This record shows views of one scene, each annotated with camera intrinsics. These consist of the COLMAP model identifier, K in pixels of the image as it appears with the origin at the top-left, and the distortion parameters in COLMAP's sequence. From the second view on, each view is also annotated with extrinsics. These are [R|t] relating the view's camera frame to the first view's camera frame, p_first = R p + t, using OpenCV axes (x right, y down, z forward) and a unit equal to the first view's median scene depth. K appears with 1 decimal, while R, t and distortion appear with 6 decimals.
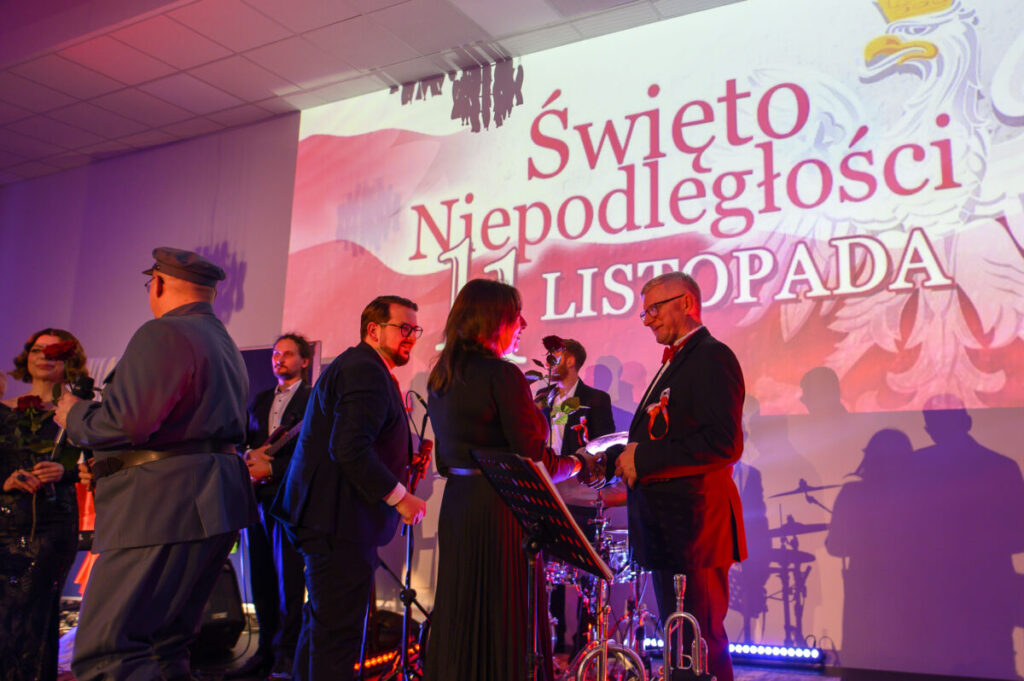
lens RADIAL K [[771.1, 0, 662.2], [0, 771.1, 327.4], [0, 0, 1]] dist [-0.015121, -0.005259]
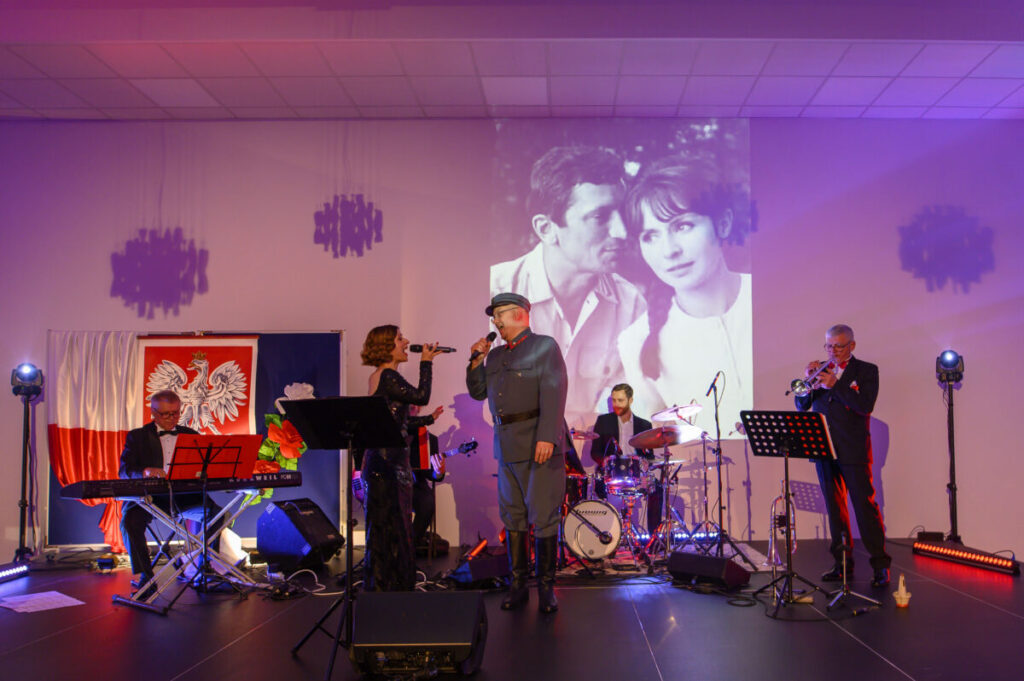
lens RADIAL K [[767.5, 0, 590.6], [0, 767.5, 384.7], [0, 0, 1]] dist [-0.016979, -0.004650]
pose [[0.912052, 0.026743, 0.409201, -0.594769], [-0.068457, 0.993798, 0.087632, -0.031206], [-0.404319, -0.107937, 0.908226, -0.312889]]
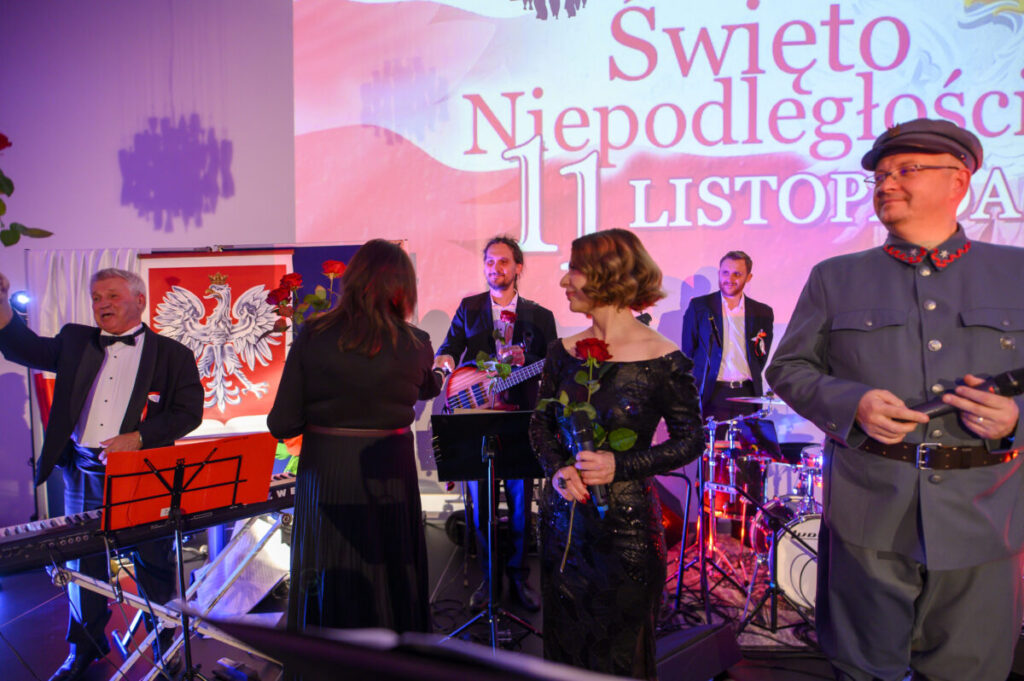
lens RADIAL K [[596.9, 0, 520.6], [0, 596.9, 347.5], [0, 0, 1]] dist [-0.024789, 0.003813]
pose [[0.950813, -0.021750, 0.309001, -0.543302], [-0.043950, 0.977968, 0.204075, -0.007914], [-0.306632, -0.207618, 0.928909, 0.271525]]
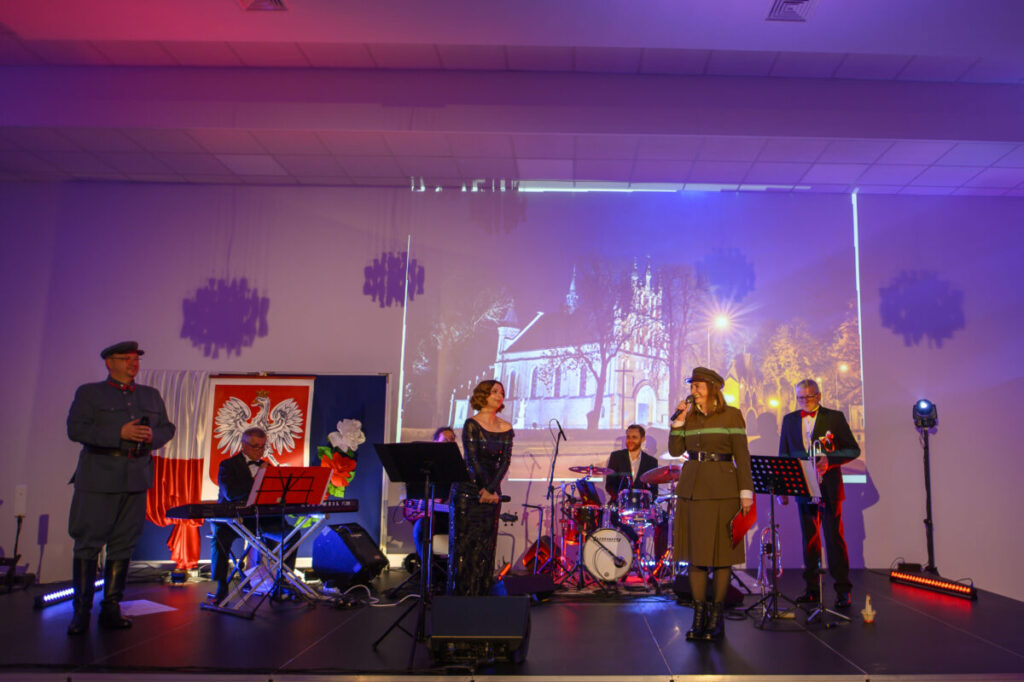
lens RADIAL K [[790.5, 0, 599.0], [0, 790.5, 339.0], [0, 0, 1]] dist [-0.017430, -0.004009]
pose [[0.908777, 0.080127, 0.409516, -0.706305], [-0.086549, 0.996243, -0.002862, -0.075470], [-0.408207, -0.032842, 0.912298, -0.498682]]
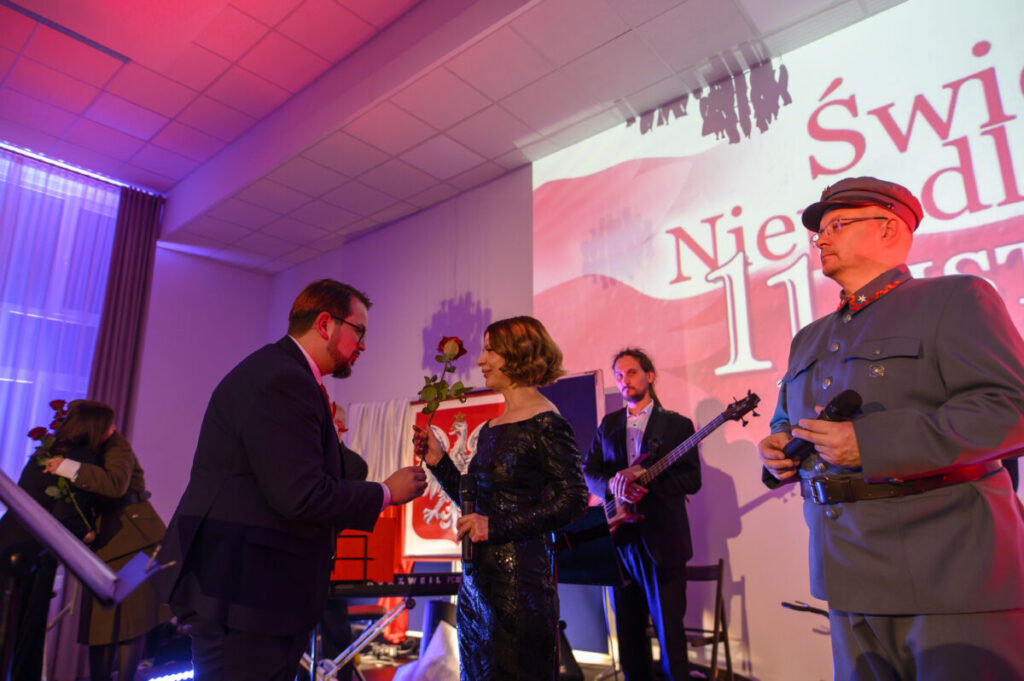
lens RADIAL K [[630.1, 0, 513.7], [0, 630.1, 346.7], [0, 0, 1]] dist [-0.023866, 0.000635]
pose [[0.955103, -0.069861, -0.287919, -0.323305], [0.051422, 0.996141, -0.071123, 0.039851], [0.291776, 0.053125, 0.955010, 0.214304]]
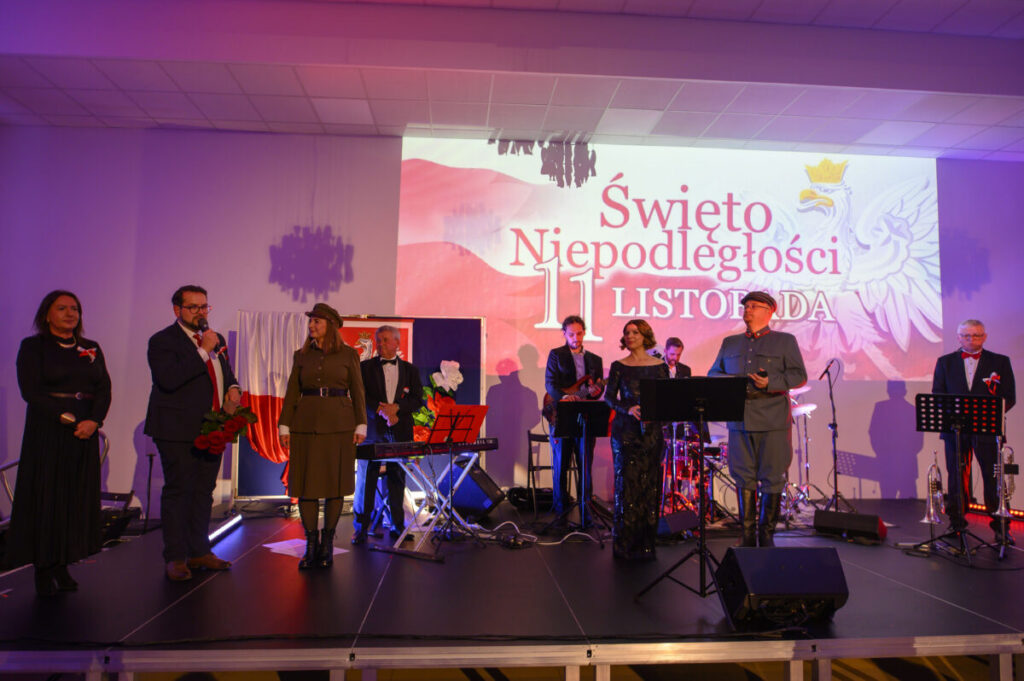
lens RADIAL K [[624.4, 0, 500.3], [0, 624.4, 355.6], [0, 0, 1]] dist [-0.016897, -0.000545]
pose [[0.895725, 0.054464, 0.441261, -0.955658], [-0.094391, 0.993139, 0.069025, 0.005875], [-0.434474, -0.103478, 0.894720, -0.102454]]
